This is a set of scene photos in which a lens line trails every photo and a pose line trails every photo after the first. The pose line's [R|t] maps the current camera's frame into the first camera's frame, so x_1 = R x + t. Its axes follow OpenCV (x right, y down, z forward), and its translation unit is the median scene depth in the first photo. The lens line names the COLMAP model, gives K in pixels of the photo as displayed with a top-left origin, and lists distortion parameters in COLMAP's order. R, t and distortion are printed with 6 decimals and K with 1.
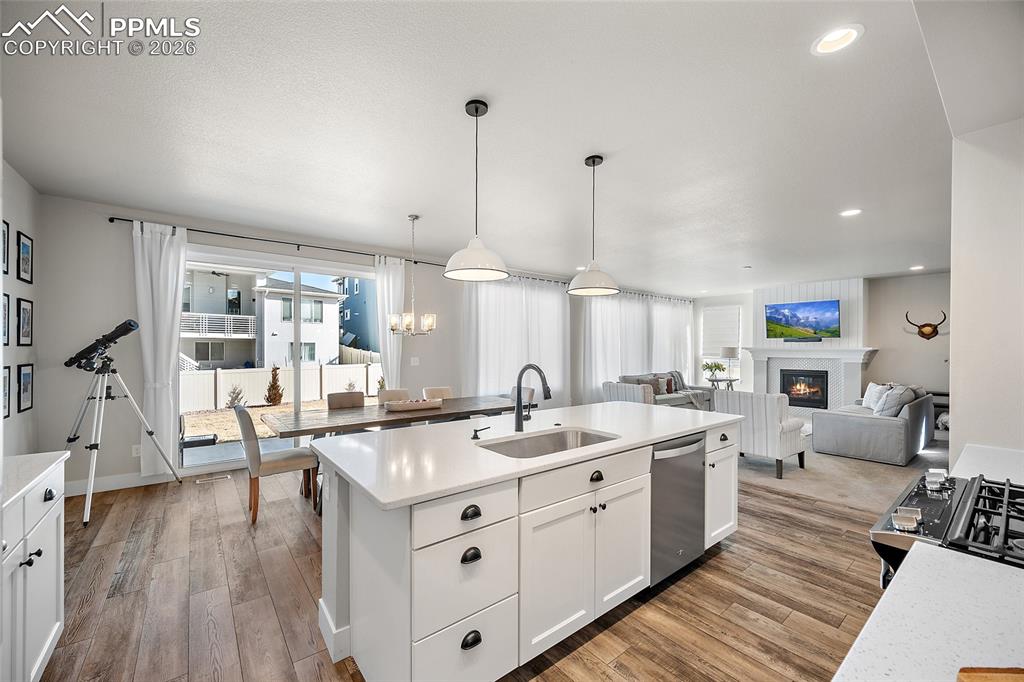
lens RADIAL K [[407.0, 0, 505.1], [0, 407.0, 350.6], [0, 0, 1]] dist [0.000882, 0.000099]
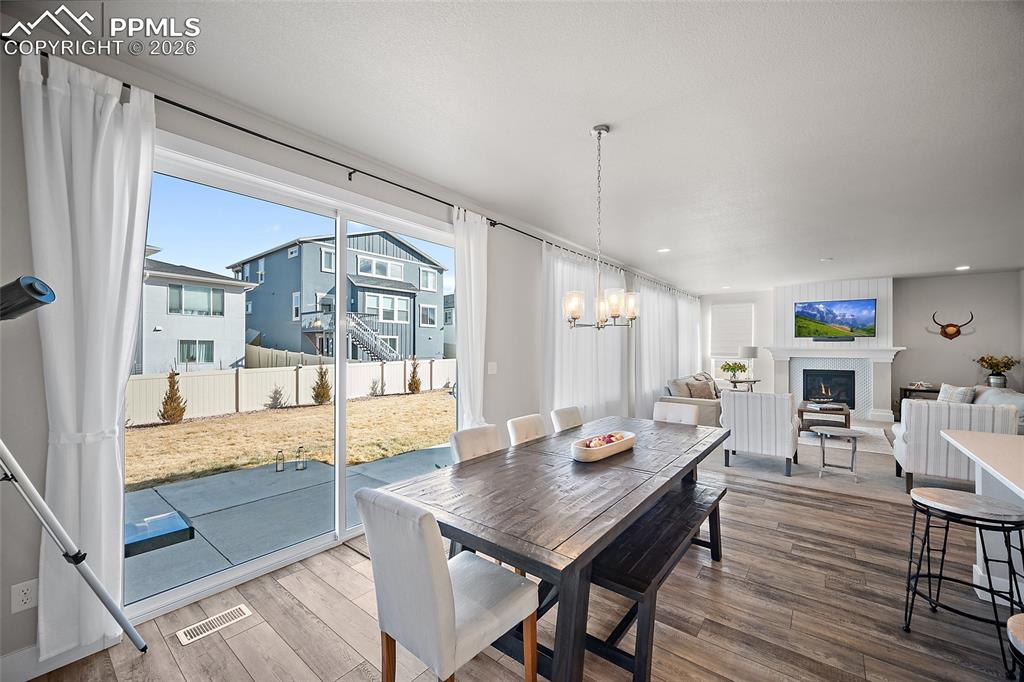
lens RADIAL K [[404.6, 0, 506.3], [0, 404.6, 346.5], [0, 0, 1]] dist [0.000736, 0.000285]
pose [[0.973213, 0.000093, 0.229905, -0.252769], [0.001410, 0.999979, -0.006370, -0.003909], [-0.229901, 0.006524, 0.973192, 0.233027]]
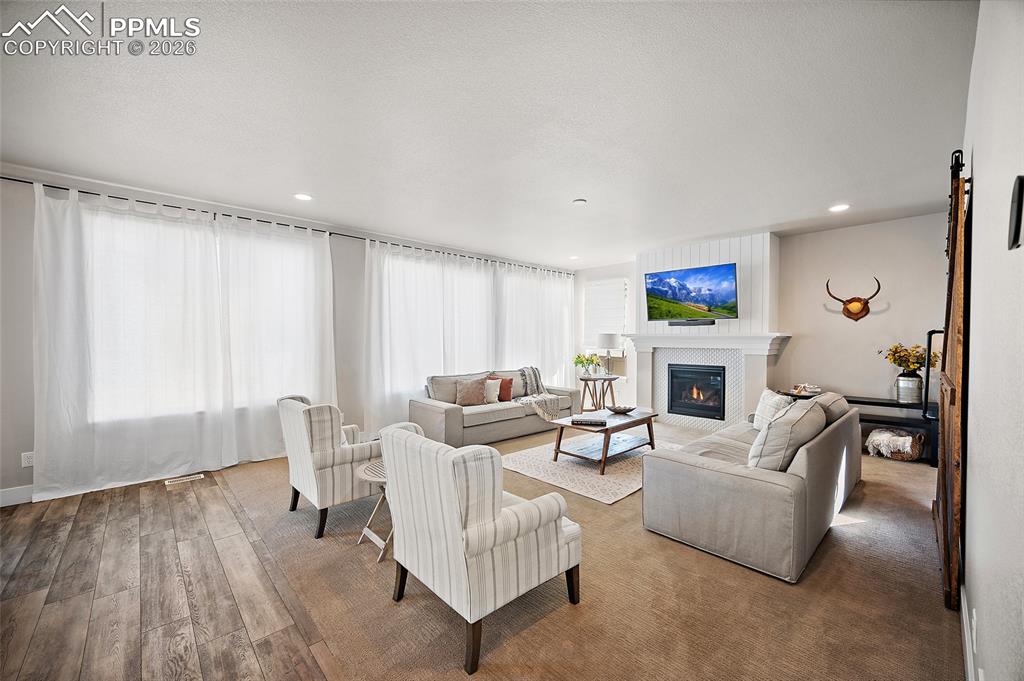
lens RADIAL K [[404.6, 0, 506.3], [0, 404.6, 346.0], [0, 0, 1]] dist [0.000736, 0.000285]
pose [[0.996884, -0.004465, 0.078751, 0.352158], [0.003243, 0.999872, 0.015645, 0.002099], [-0.078811, -0.015341, 0.996772, 0.324604]]
